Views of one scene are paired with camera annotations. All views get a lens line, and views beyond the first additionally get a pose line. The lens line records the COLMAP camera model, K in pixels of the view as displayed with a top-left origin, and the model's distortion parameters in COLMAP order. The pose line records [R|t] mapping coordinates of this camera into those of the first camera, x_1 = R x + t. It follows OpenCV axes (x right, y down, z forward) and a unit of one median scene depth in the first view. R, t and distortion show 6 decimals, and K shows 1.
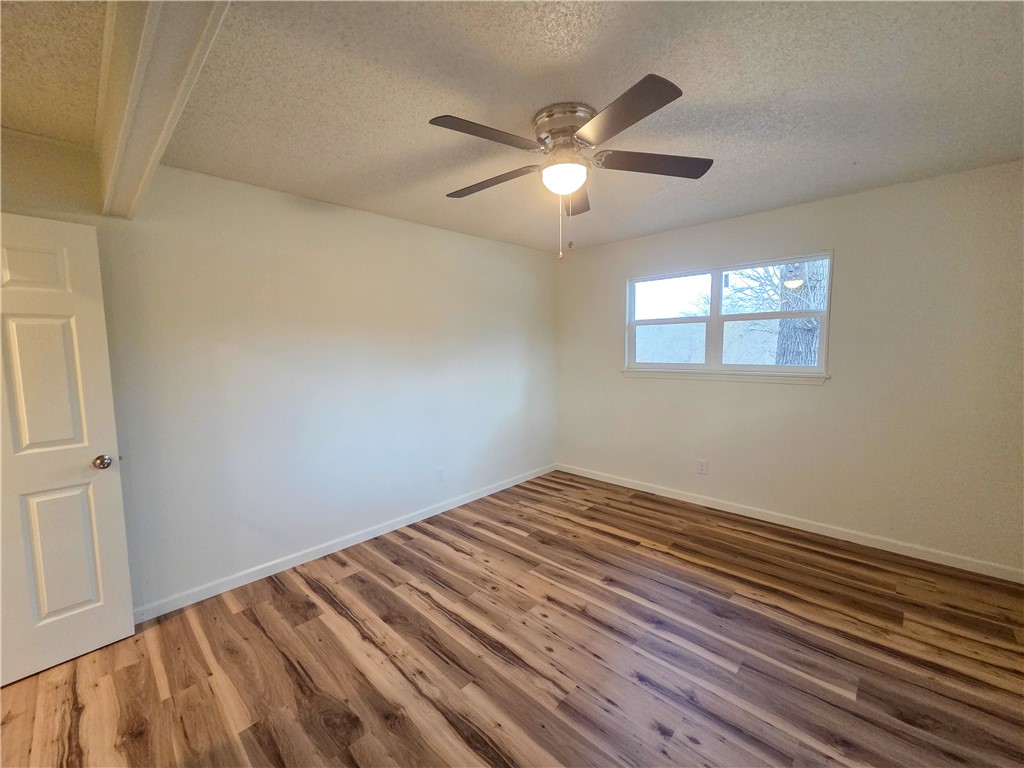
lens RADIAL K [[416.3, 0, 506.6], [0, 416.3, 383.9], [0, 0, 1]] dist [0.001848, -0.000168]
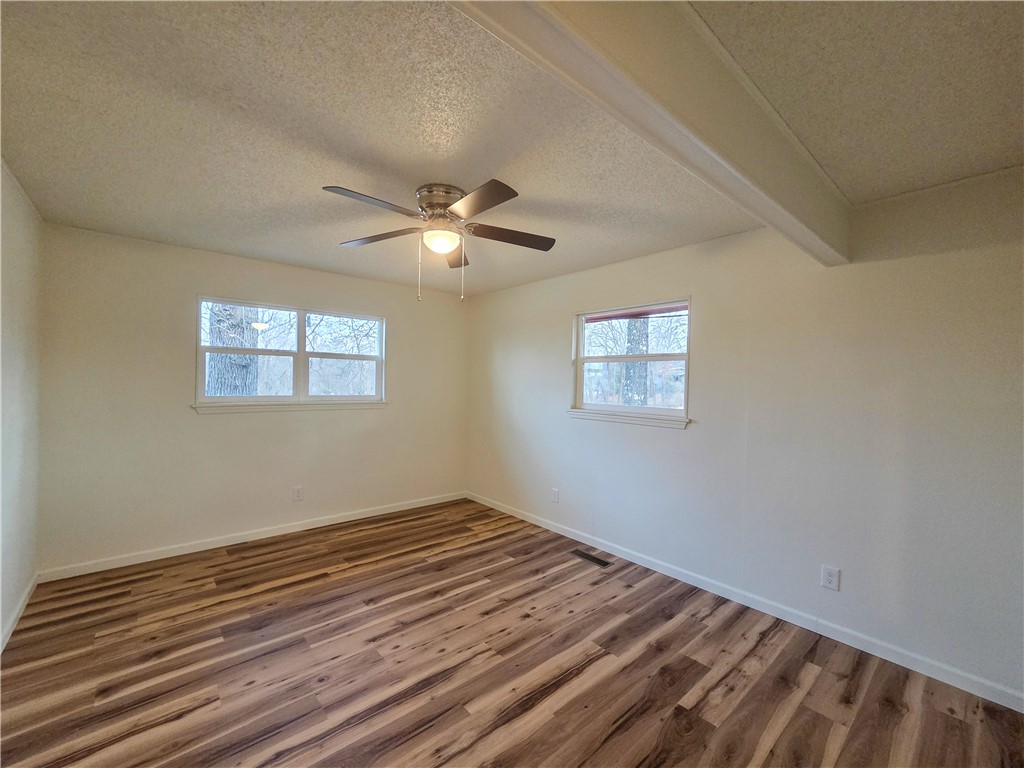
lens RADIAL K [[416.3, 0, 506.6], [0, 416.3, 383.9], [0, 0, 1]] dist [0.001848, -0.000168]
pose [[0.098983, 0.011604, 0.995021, -0.690882], [0.071710, 0.997249, -0.018763, -0.025172], [-0.992502, 0.073210, 0.097879, 0.468322]]
